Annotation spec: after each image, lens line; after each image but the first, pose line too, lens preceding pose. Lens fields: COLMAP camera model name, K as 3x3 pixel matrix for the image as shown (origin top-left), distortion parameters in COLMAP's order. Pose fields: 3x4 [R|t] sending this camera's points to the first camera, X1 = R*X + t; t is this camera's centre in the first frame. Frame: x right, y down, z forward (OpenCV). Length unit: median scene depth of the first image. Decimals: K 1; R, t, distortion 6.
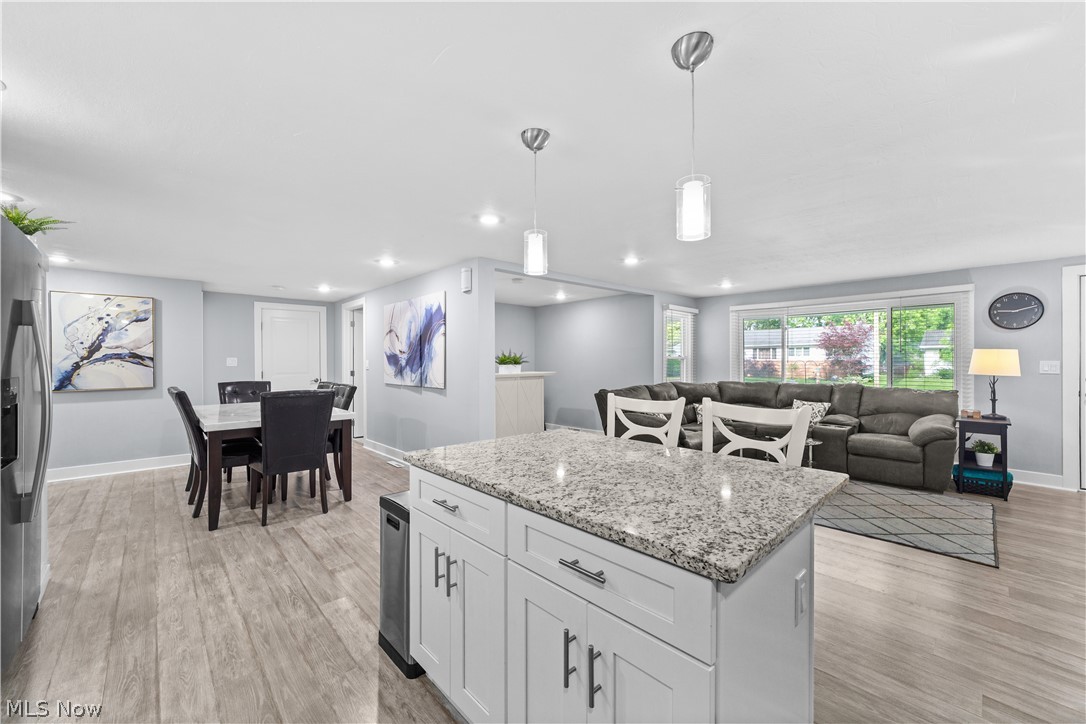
lens RADIAL K [[418.7, 0, 543.1], [0, 418.7, 364.0], [0, 0, 1]] dist [-0.015443, 0.007162]
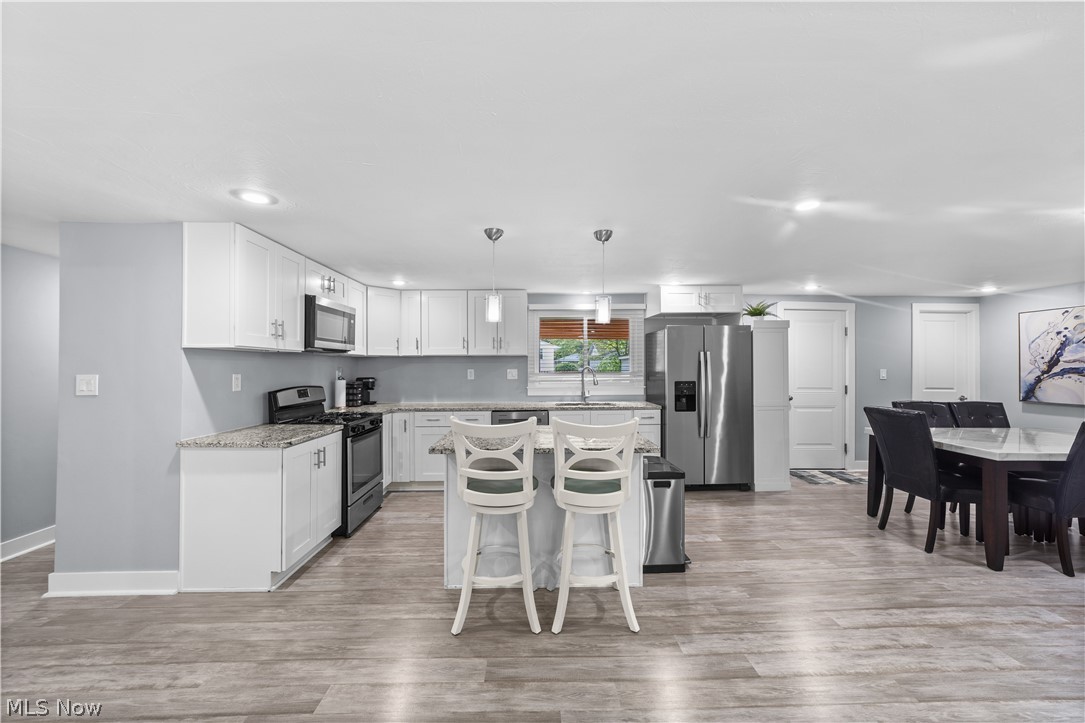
lens RADIAL K [[418.3, 0, 538.4], [0, 418.3, 363.8], [0, 0, 1]] dist [-0.015443, 0.007162]
pose [[-0.663454, -0.004822, -0.748201, 0.513454], [-0.007468, 0.999972, 0.000178, -0.025782], [0.748179, 0.005705, -0.663472, 0.731498]]
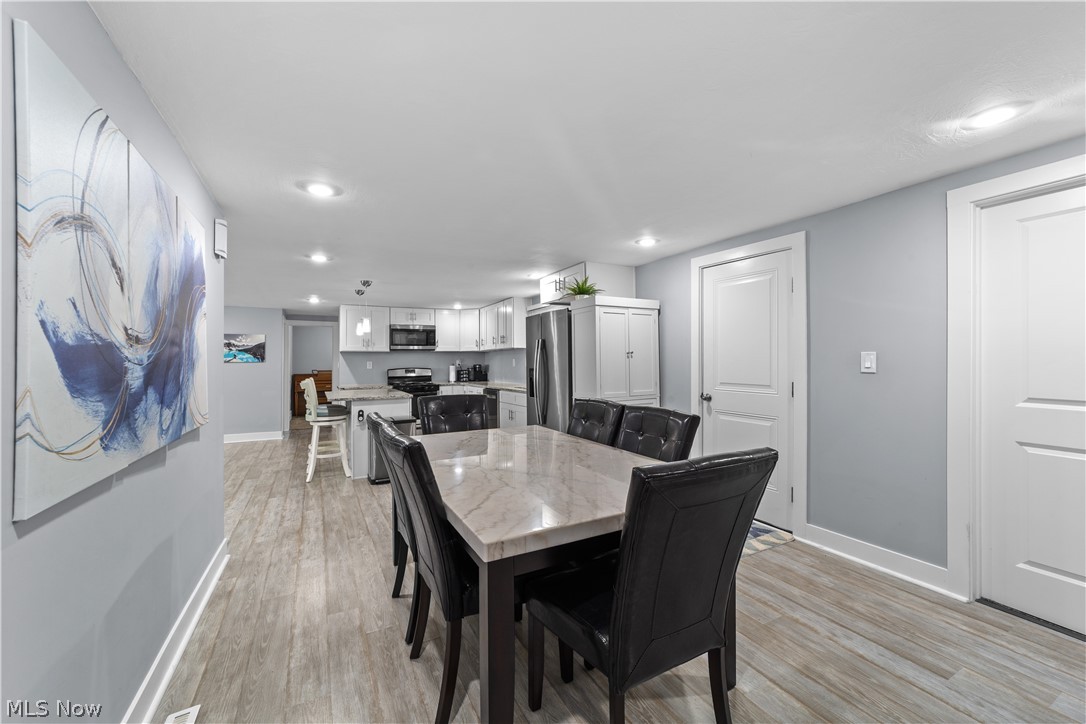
lens RADIAL K [[418.7, 0, 534.9], [0, 418.7, 351.9], [0, 0, 1]] dist [-0.015443, 0.007162]
pose [[-0.965741, 0.015752, 0.259031, -0.723967], [0.012967, 0.999838, -0.012454, -0.015568], [-0.259185, -0.008669, -0.965789, 1.342186]]
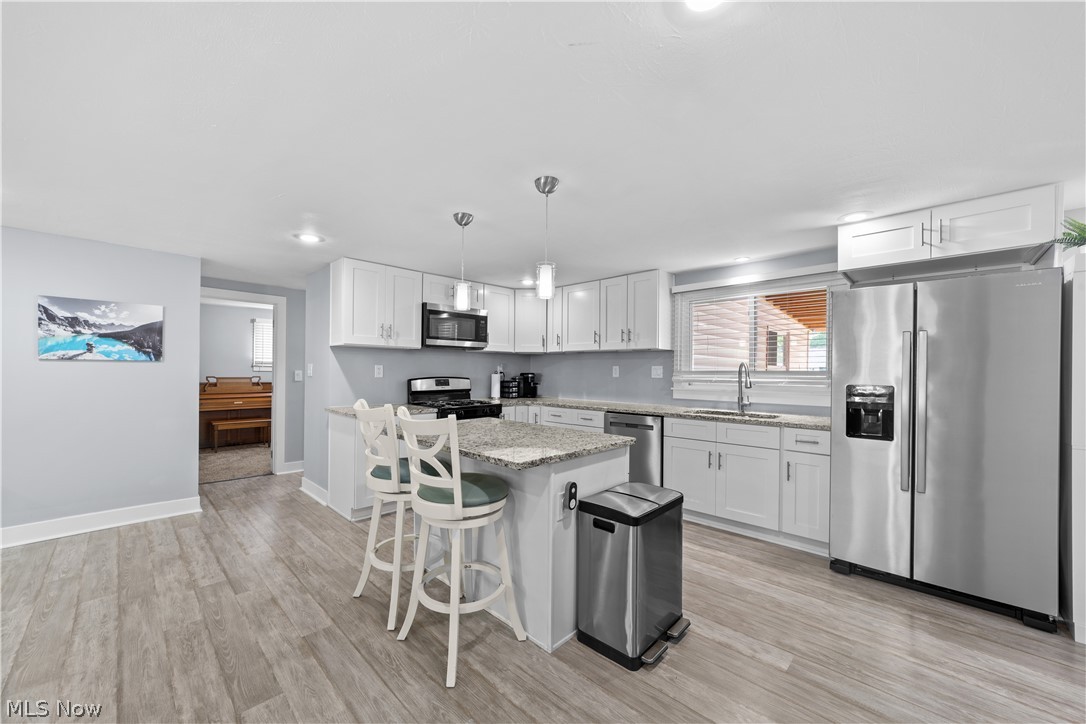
lens RADIAL K [[418.7, 0, 535.9], [0, 418.7, 367.2], [0, 0, 1]] dist [-0.015443, 0.007162]
pose [[-0.999214, -0.009453, -0.038506, 0.020920], [-0.009695, 0.999934, 0.006105, -0.010665], [0.038446, 0.006474, -0.999240, 0.876766]]
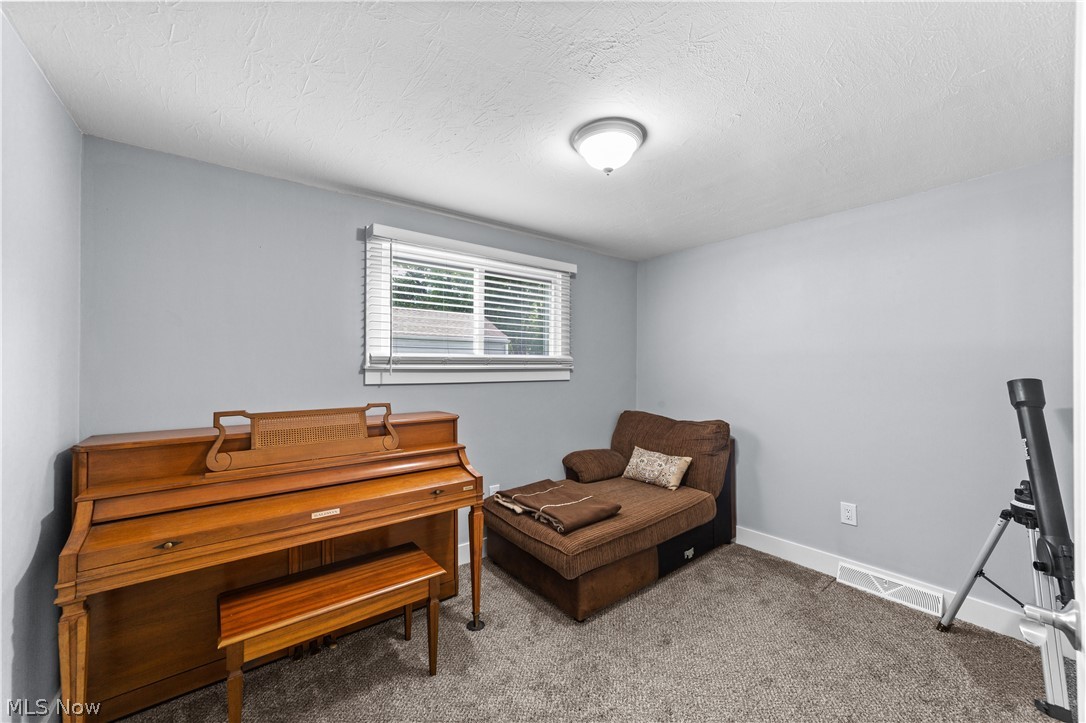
lens RADIAL K [[418.7, 0, 545.6], [0, 418.7, 365.5], [0, 0, 1]] dist [-0.015443, 0.007162]
pose [[-0.996263, 0.009428, 0.085861, 0.755585], [0.009969, 0.999933, 0.005874, -0.001500], [-0.085800, 0.006709, -0.996290, -0.233684]]
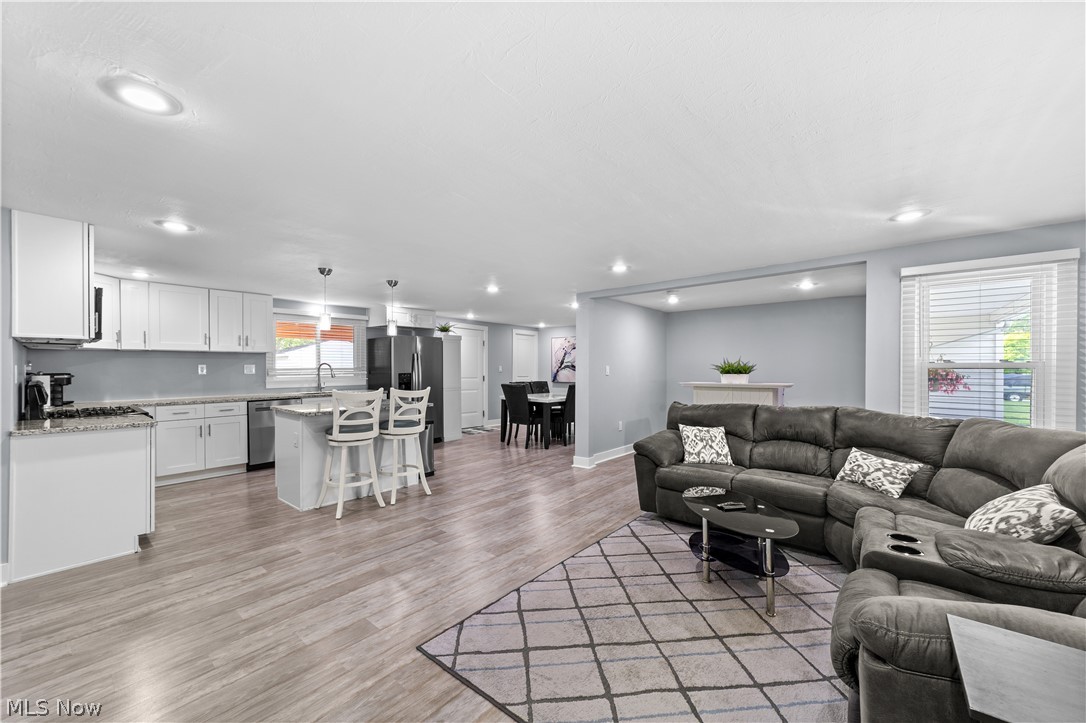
lens RADIAL K [[418.7, 0, 546.1], [0, 418.7, 368.3], [0, 0, 1]] dist [-0.015443, 0.007162]
pose [[0.130039, 0.001978, -0.991507, 1.058179], [-0.010698, 0.999943, 0.000592, -0.010001], [0.991451, 0.010530, 0.130053, 0.636690]]
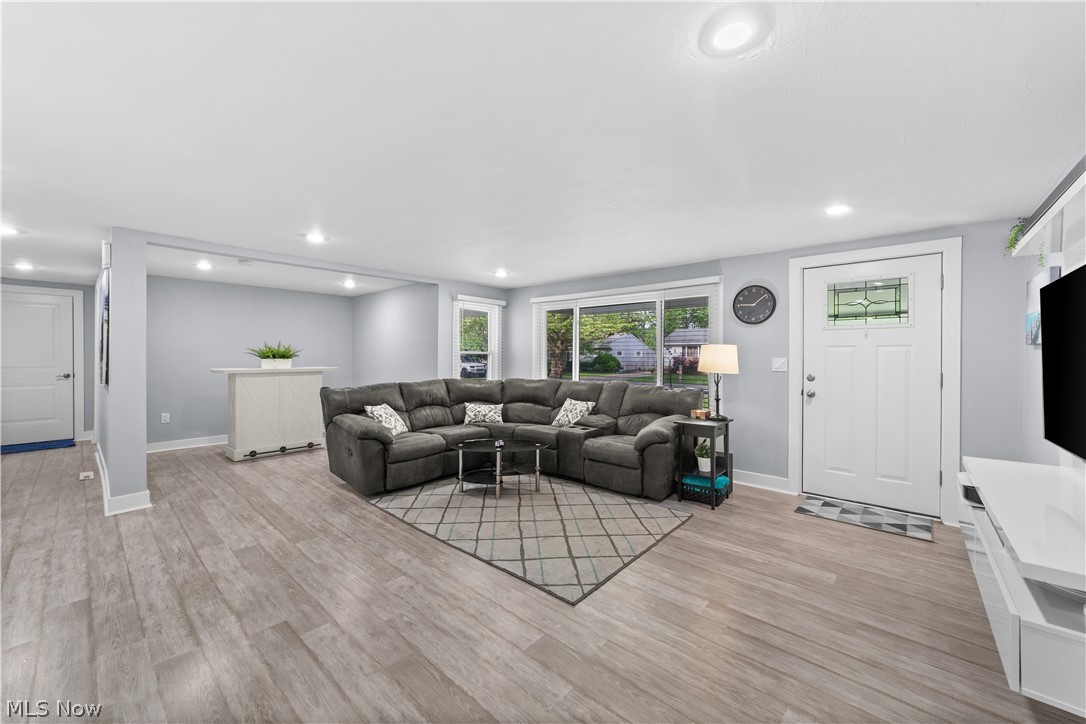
lens RADIAL K [[418.7, 0, 539.6], [0, 418.7, 356.8], [0, 0, 1]] dist [-0.015443, 0.007162]
pose [[0.995858, 0.006715, 0.090669, 0.537876], [-0.005948, 0.999944, -0.008733, 0.001918], [-0.090722, 0.008158, 0.995843, 0.097315]]
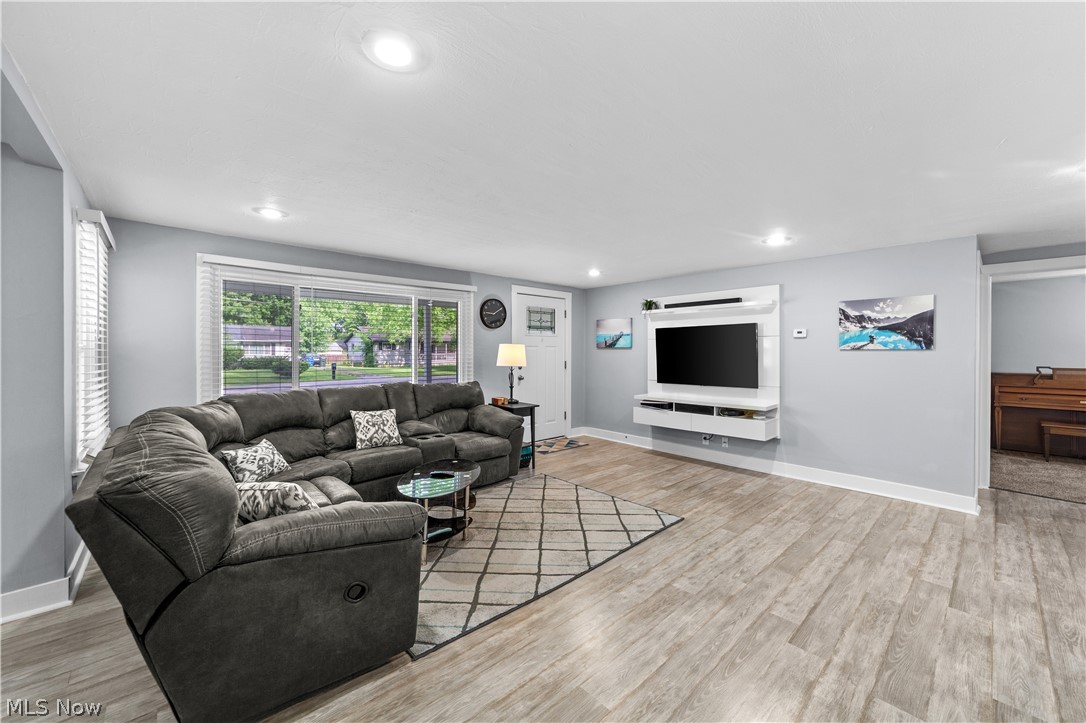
lens RADIAL K [[418.7, 0, 541.2], [0, 418.7, 352.0], [0, 0, 1]] dist [-0.015443, 0.007162]
pose [[0.013471, 0.000735, 0.999909, -0.103040], [0.008046, 0.999967, -0.000843, -0.011113], [-0.999877, 0.008057, 0.013465, 0.798712]]
